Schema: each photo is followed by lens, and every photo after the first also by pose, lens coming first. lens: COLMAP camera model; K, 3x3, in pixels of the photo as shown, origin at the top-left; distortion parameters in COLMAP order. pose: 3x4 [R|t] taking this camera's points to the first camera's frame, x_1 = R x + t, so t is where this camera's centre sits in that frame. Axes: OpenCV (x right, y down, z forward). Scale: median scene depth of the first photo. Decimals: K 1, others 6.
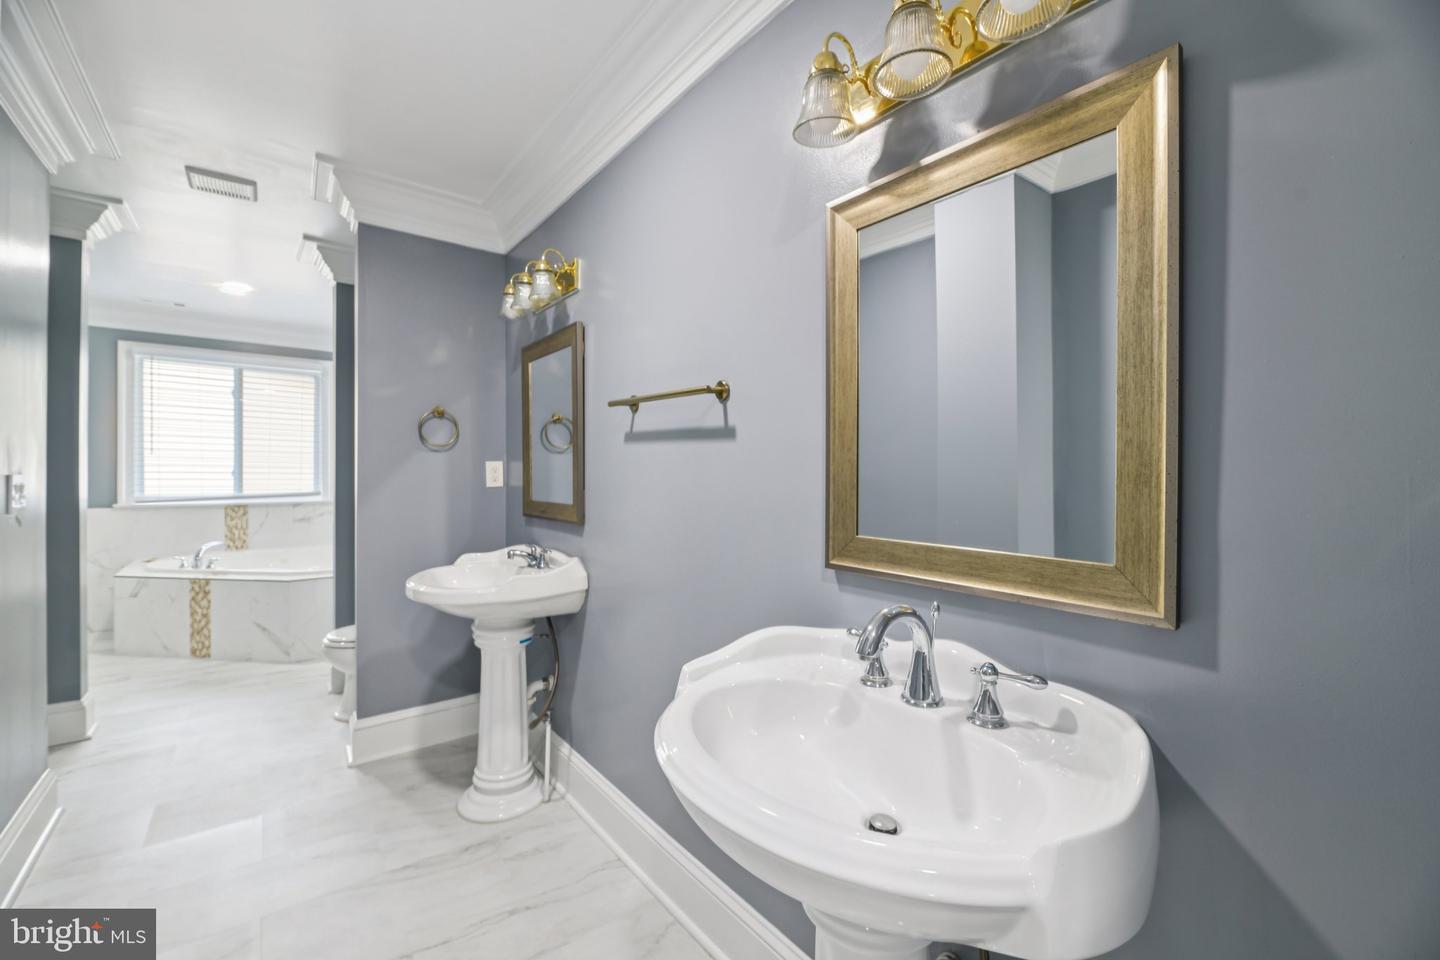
lens RADIAL K [[579.0, 0, 720.0], [0, 579.0, 480.0], [0, 0, 1]] dist [-0.000519, -0.000101]
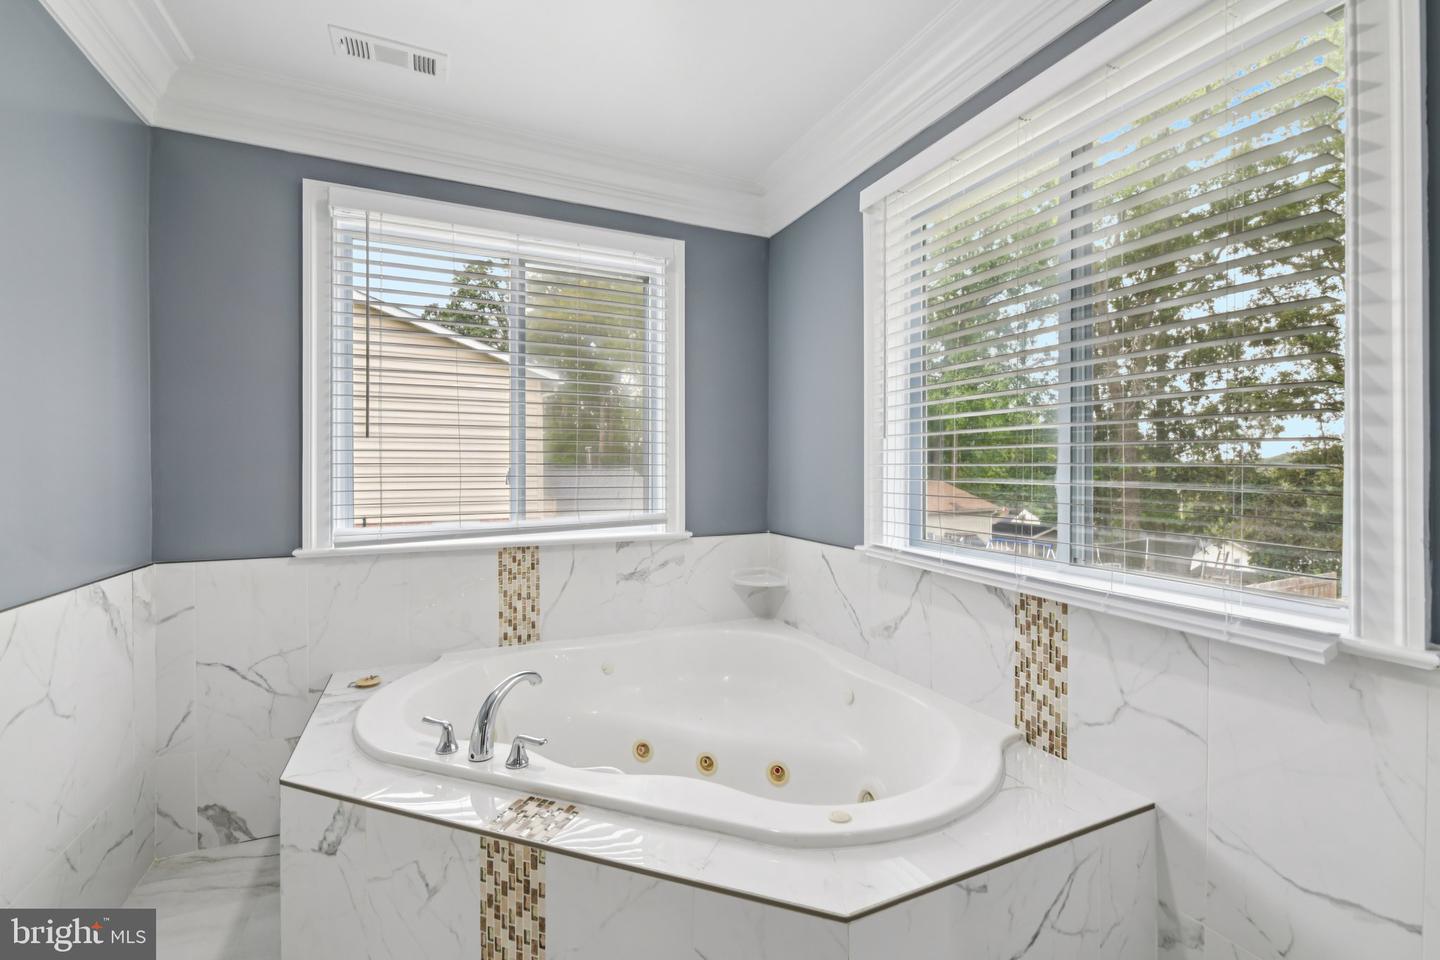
lens RADIAL K [[615.3, 0, 720.0], [0, 615.3, 480.0], [0, 0, 1]] dist [0.000780, 0.000088]
pose [[0.969732, -0.008602, -0.244020, -0.533735], [0.007017, 0.999948, -0.007365, -0.004581], [0.244071, 0.005430, 0.969742, 0.537252]]
